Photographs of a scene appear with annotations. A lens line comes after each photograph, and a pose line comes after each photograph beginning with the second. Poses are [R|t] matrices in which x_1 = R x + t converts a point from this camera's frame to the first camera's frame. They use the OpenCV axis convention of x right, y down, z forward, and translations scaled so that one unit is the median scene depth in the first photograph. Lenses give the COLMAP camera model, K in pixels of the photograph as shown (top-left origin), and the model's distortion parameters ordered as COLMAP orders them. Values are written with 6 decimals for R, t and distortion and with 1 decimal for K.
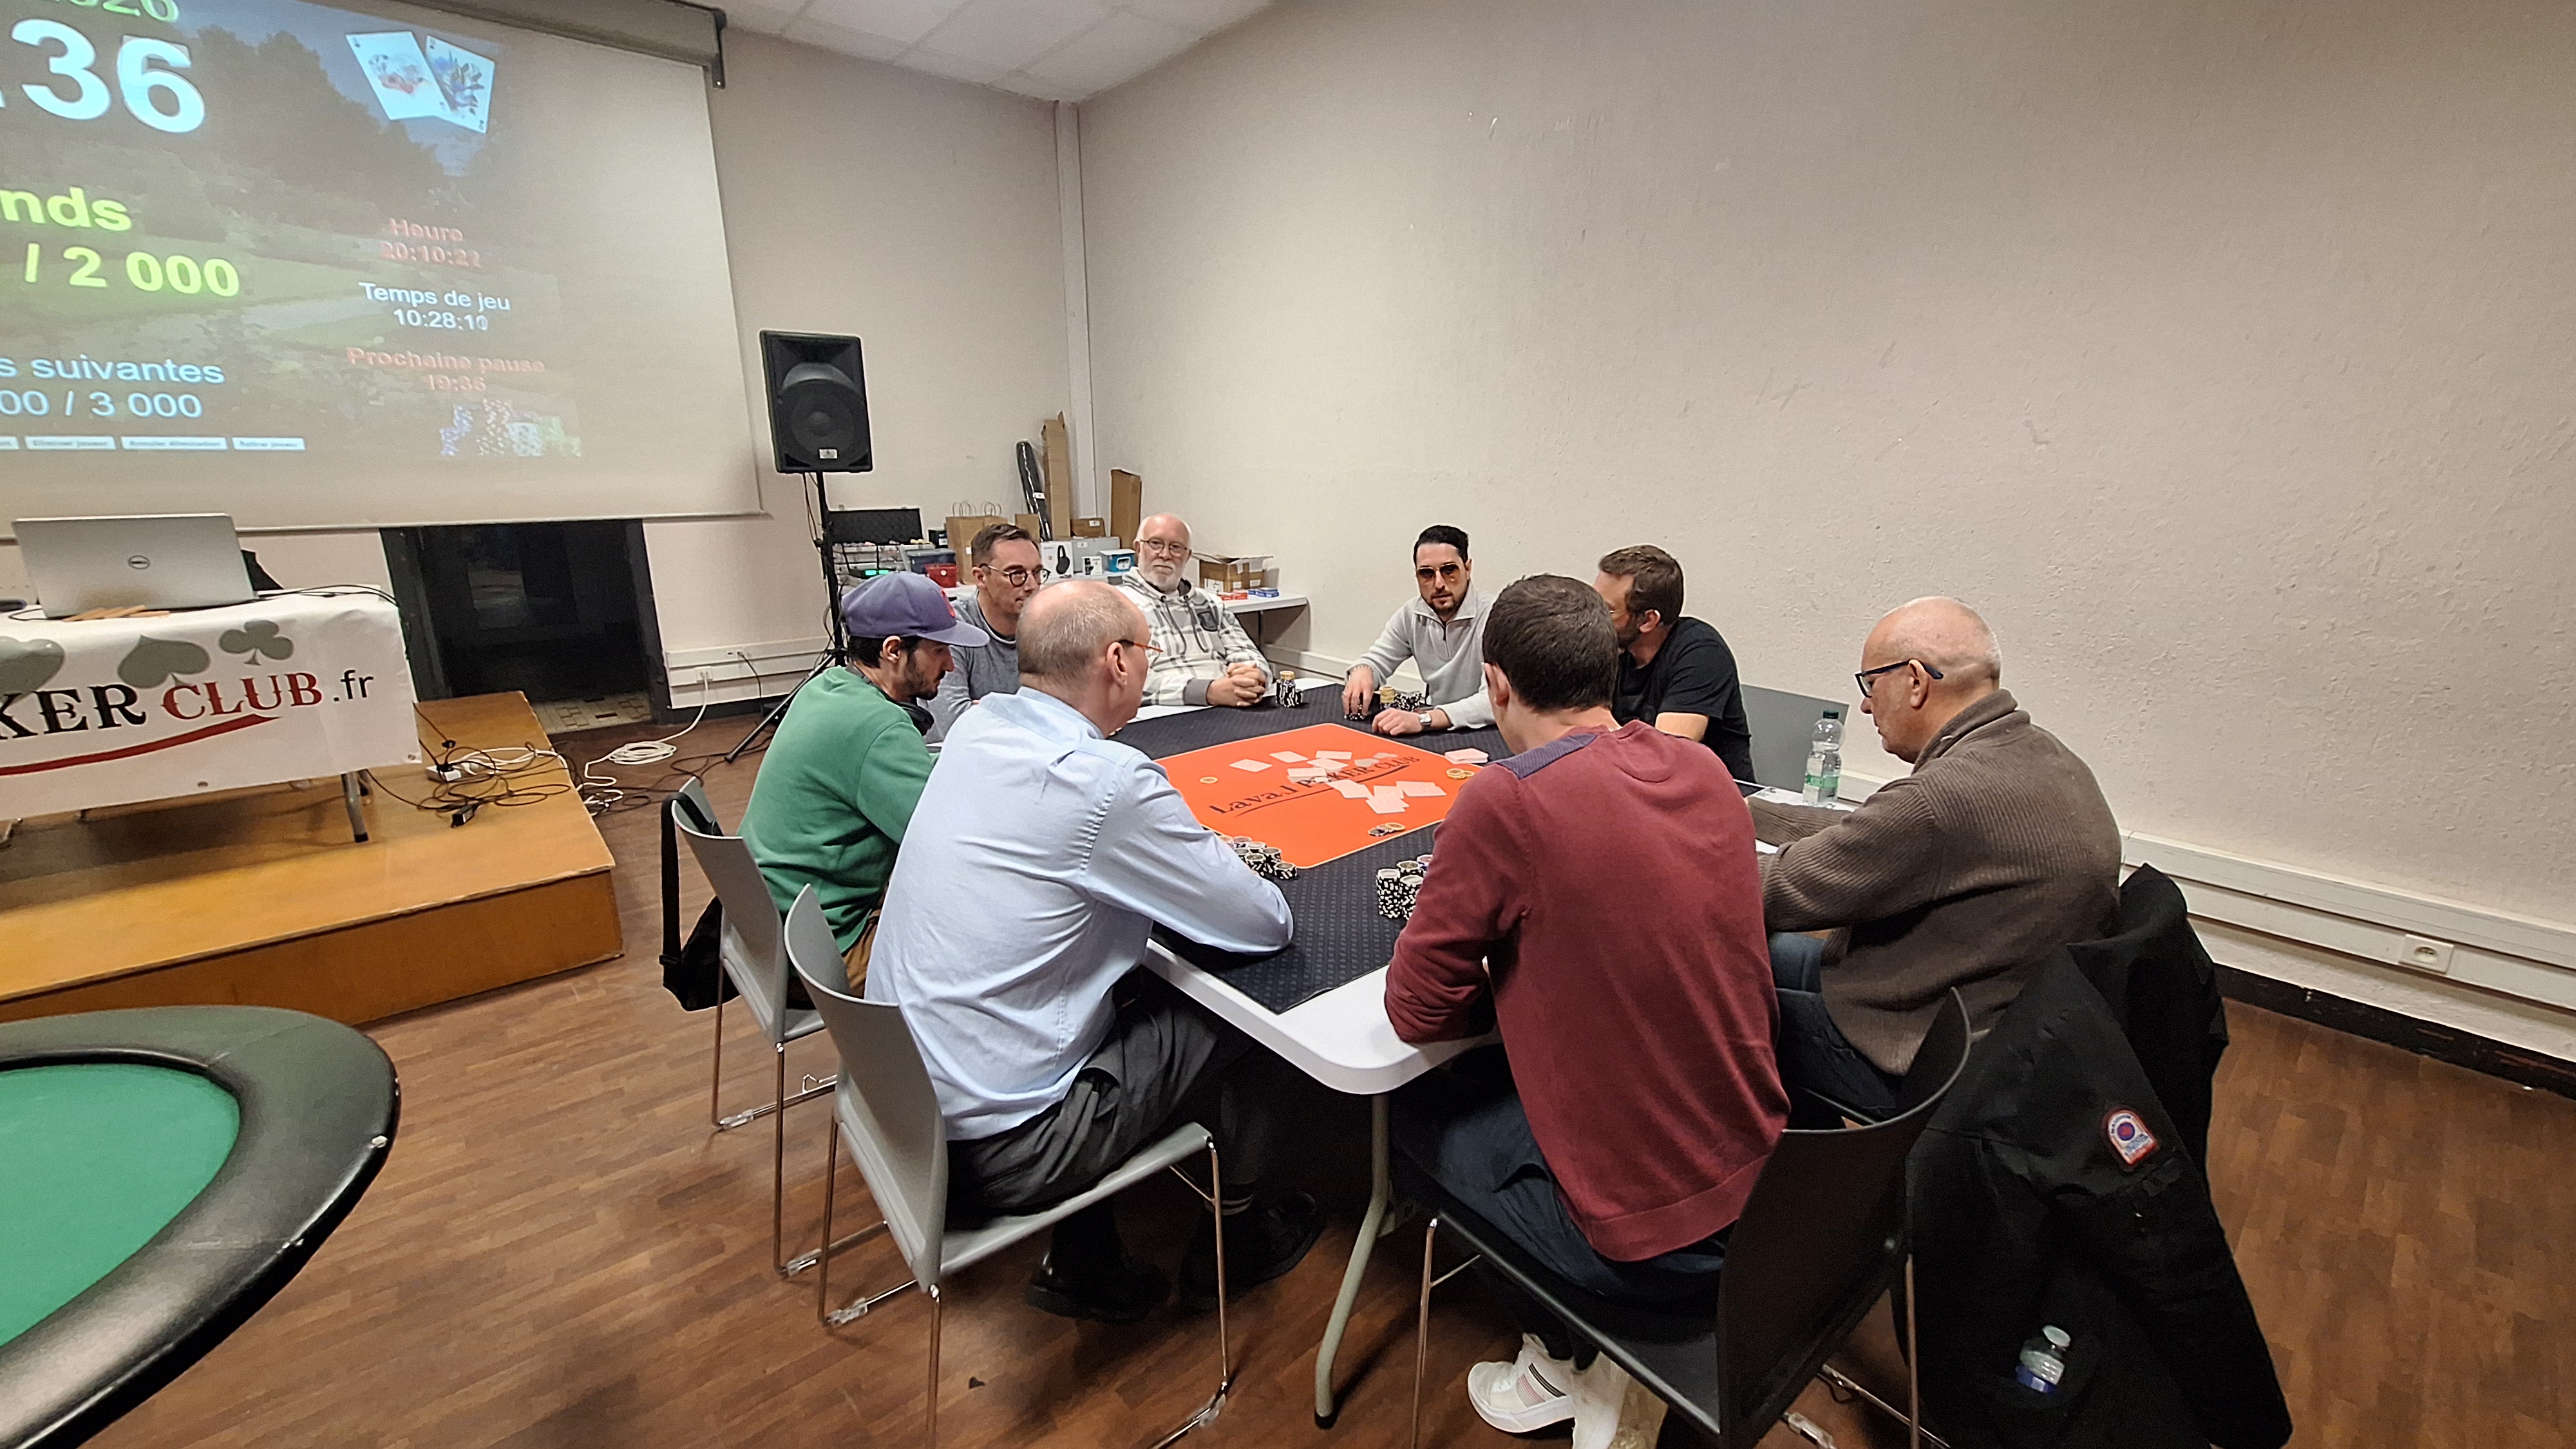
lens RADIAL K [[1010.6, 0, 1286.9], [0, 1010.6, 713.6], [0, 0, 1]] dist [0.002689, -0.000029]
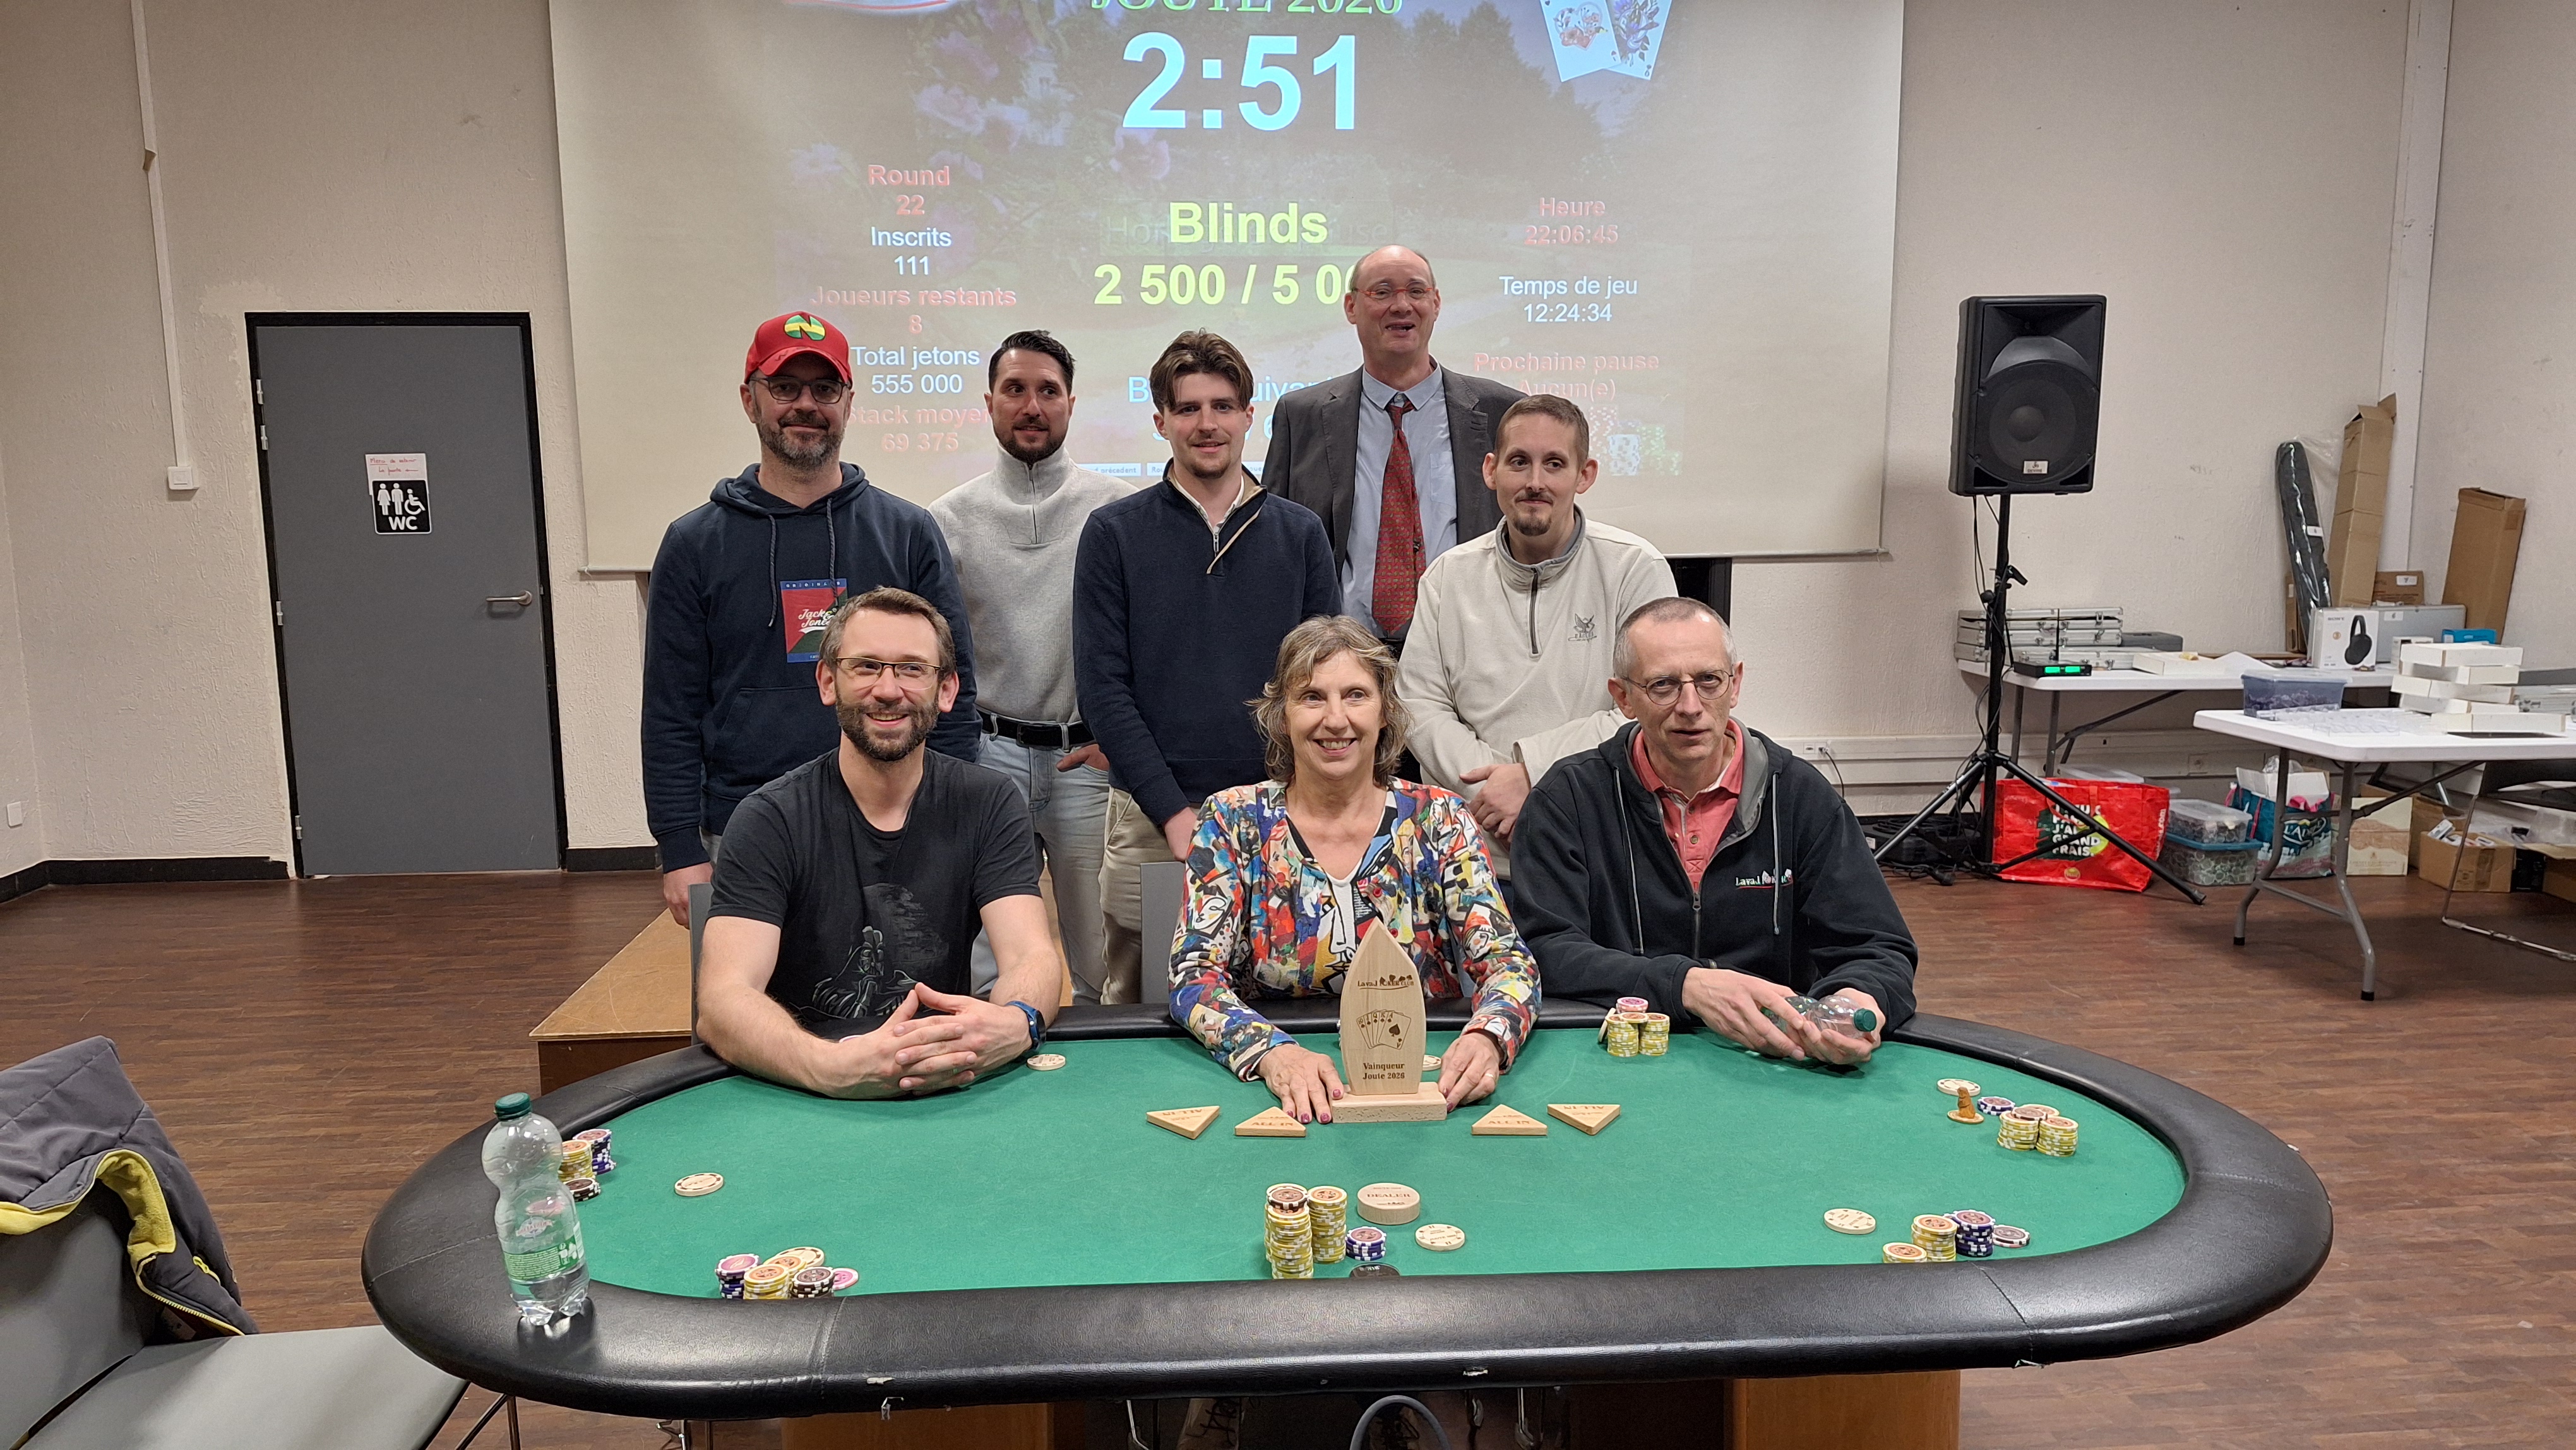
lens RADIAL K [[1761.6, 0, 1283.3], [0, 1761.6, 731.5], [0, 0, 1]] dist [0.118691, -0.159833]
pose [[0.812505, 0.078832, -0.577599, -0.189812], [-0.136034, 0.989100, -0.056363, 0.065924], [0.566860, 0.124368, 0.814372, -0.292389]]
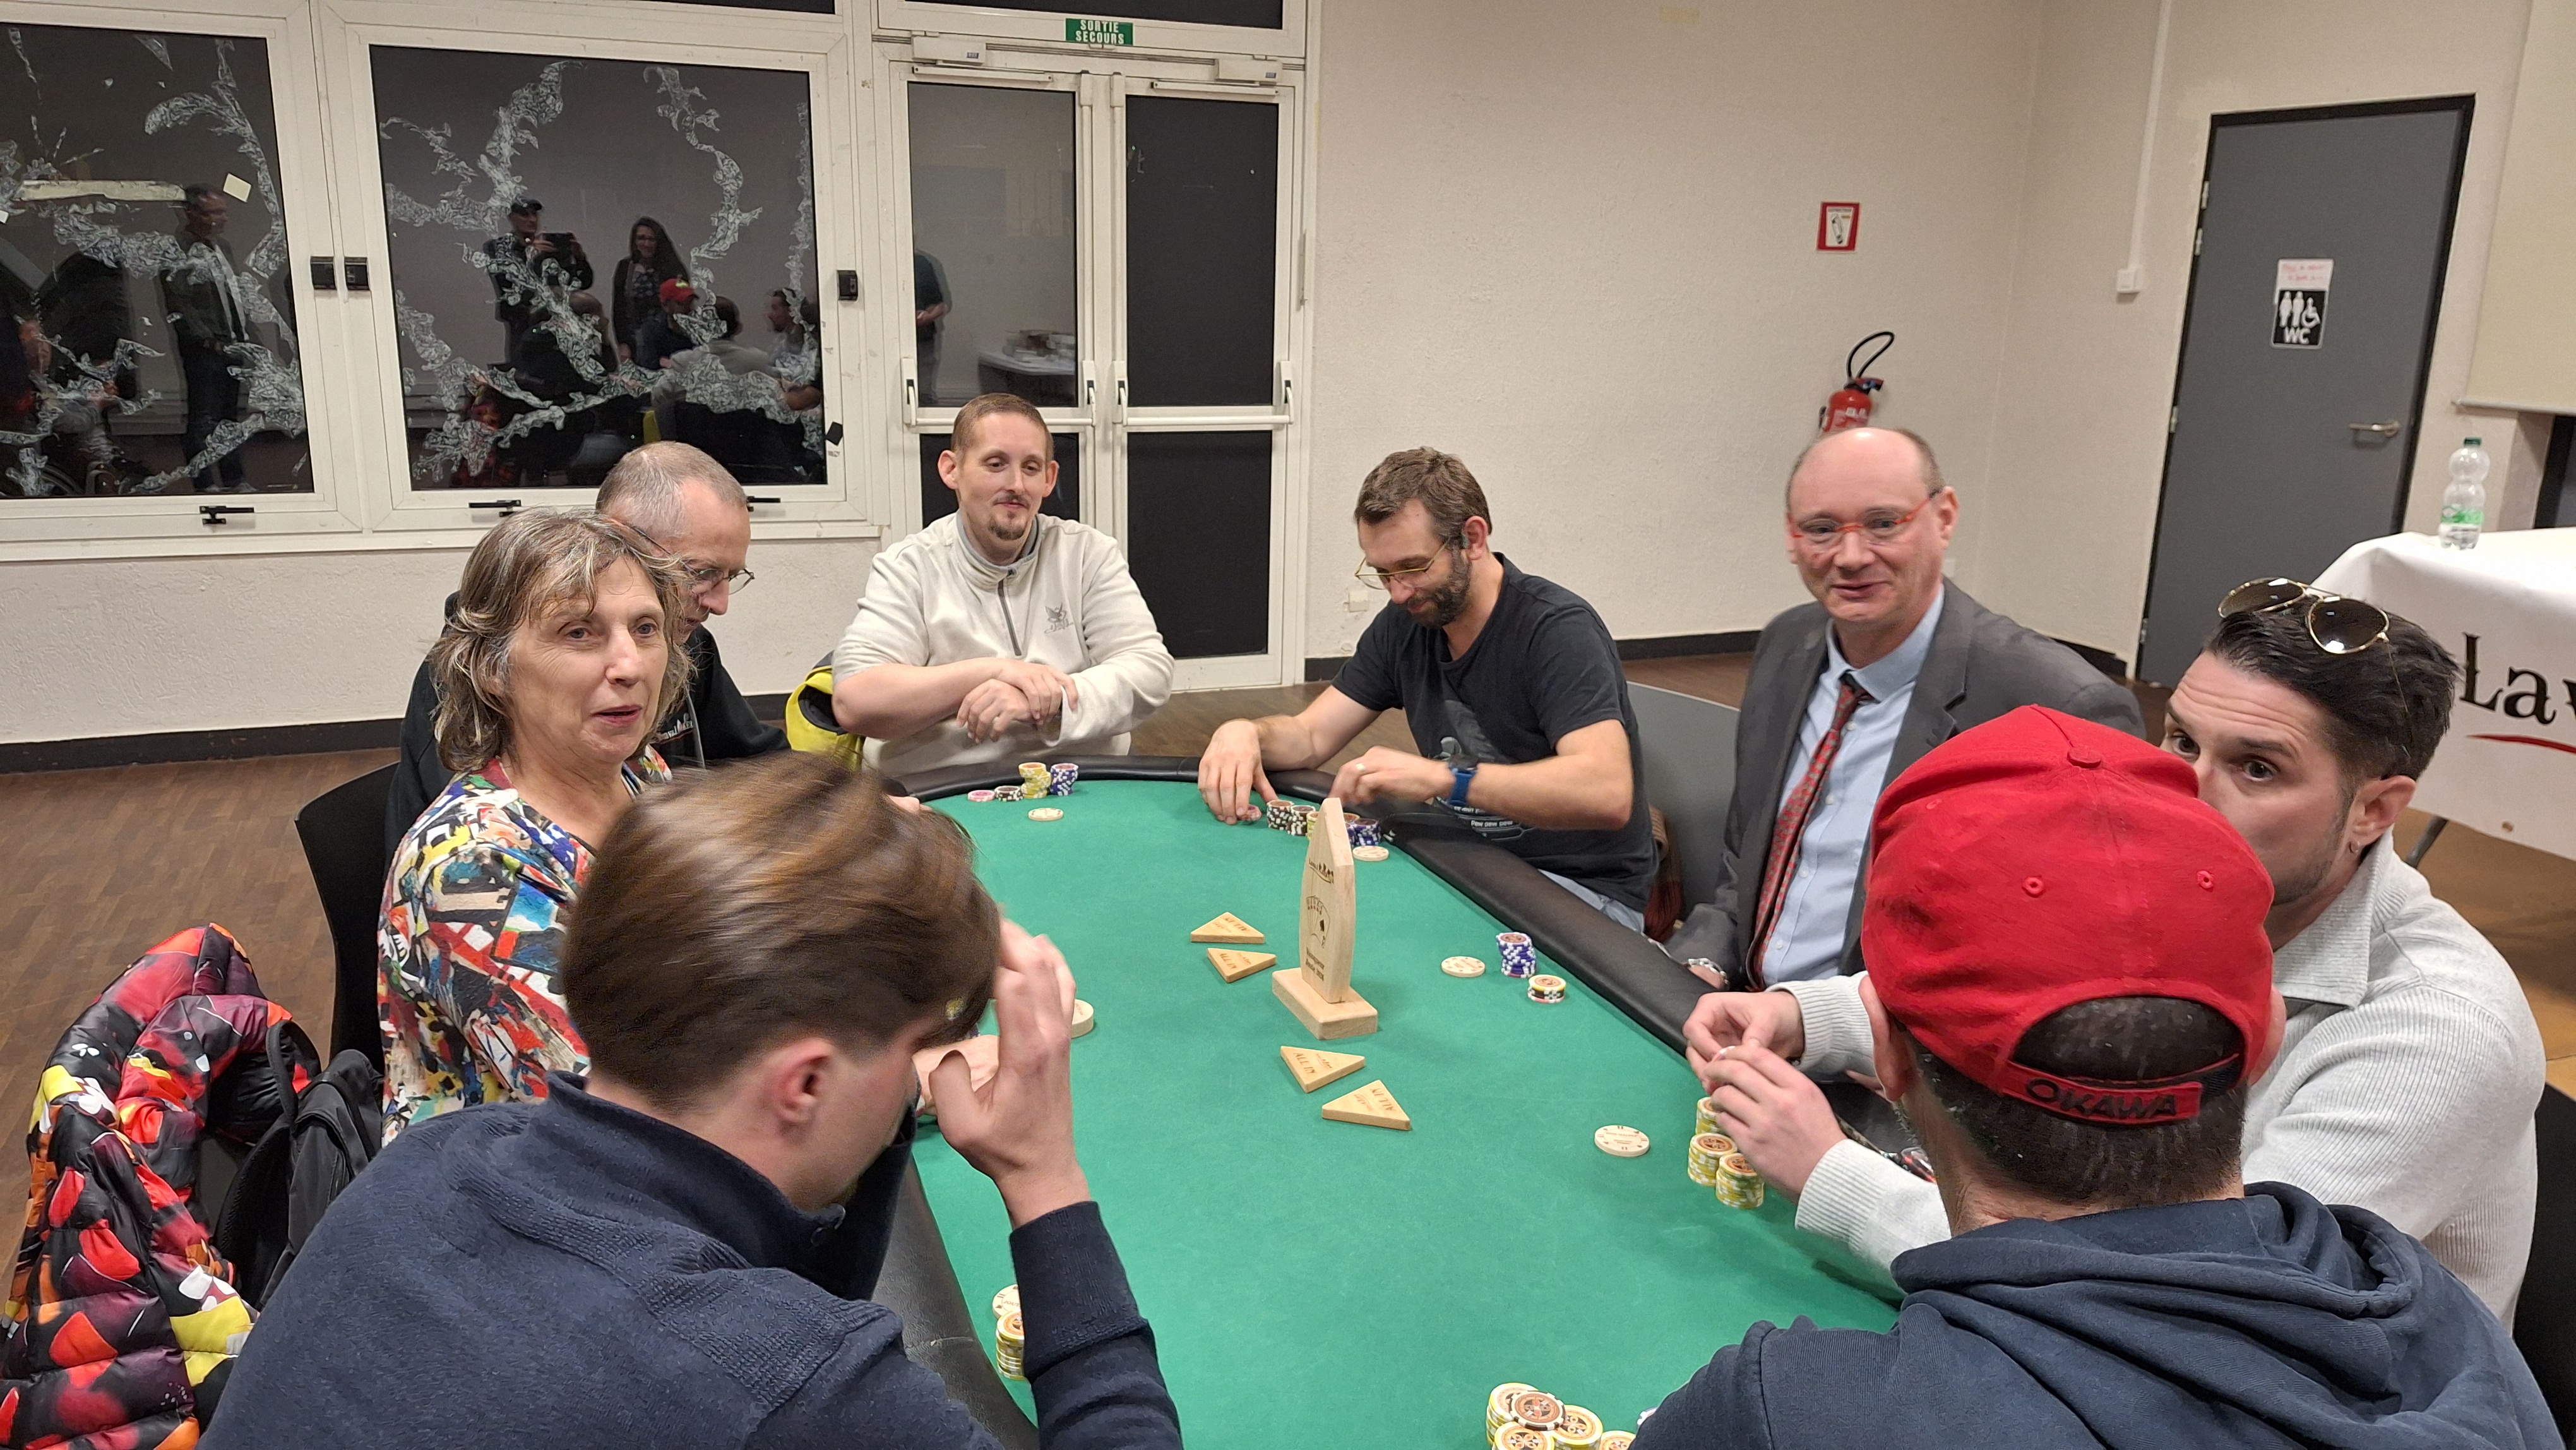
lens RADIAL K [[1817.9, 0, 1279.4], [0, 1817.9, 701.8], [0, 0, 1]] dist [0.069695, -0.086371]
pose [[-0.317005, 0.219651, -0.922638, -0.021624], [-0.252750, 0.918066, 0.305404, -0.074007], [0.914125, 0.330011, -0.235515, 0.224810]]
